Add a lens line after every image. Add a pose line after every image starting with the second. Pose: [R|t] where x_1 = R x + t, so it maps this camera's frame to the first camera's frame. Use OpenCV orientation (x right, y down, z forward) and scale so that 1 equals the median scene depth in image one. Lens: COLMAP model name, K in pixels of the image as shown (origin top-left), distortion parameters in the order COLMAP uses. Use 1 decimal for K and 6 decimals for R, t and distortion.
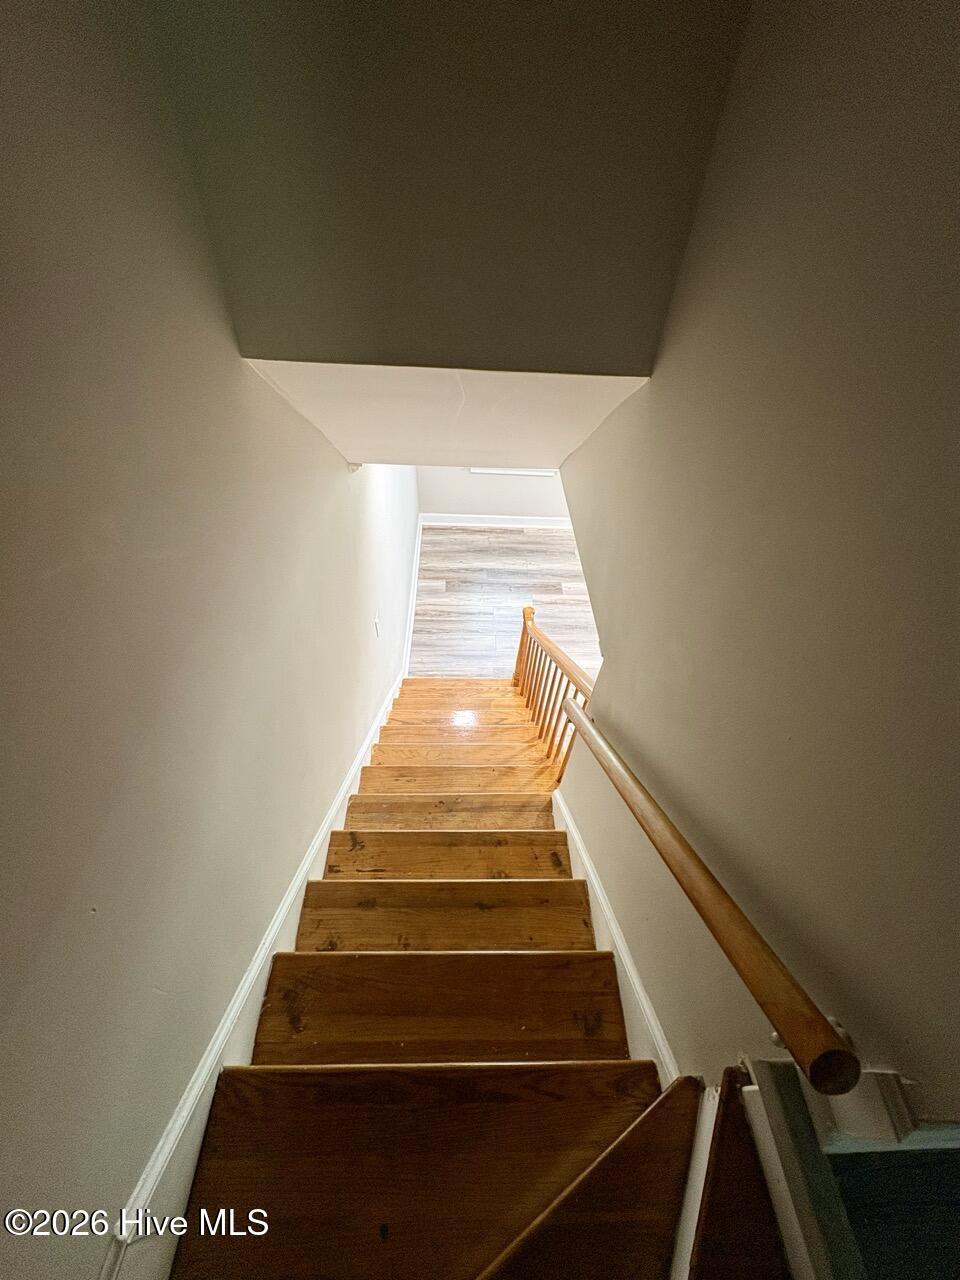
lens RADIAL K [[509.1, 0, 481.0], [0, 509.1, 642.8], [0, 0, 1]] dist [-0.000468, 0.000411]
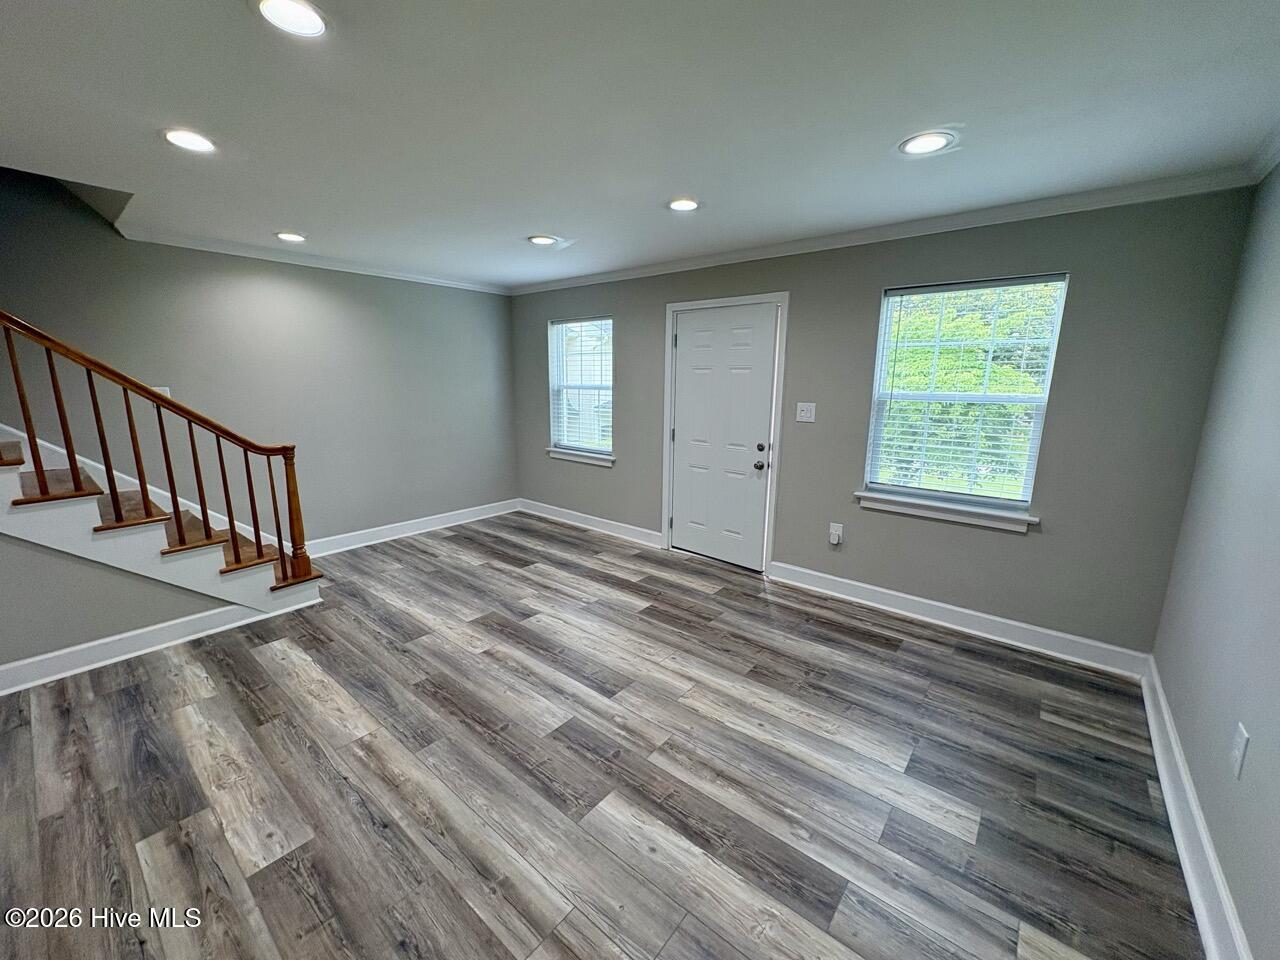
lens RADIAL K [[509.1, 0, 640.8], [0, 509.1, 480.3], [0, 0, 1]] dist [-0.000468, 0.000411]
pose [[0.761666, 0.094918, -0.640980, 0.781143], [-0.468061, 0.764662, -0.442957, 0.061090], [0.448089, 0.637403, 0.626844, 0.495587]]
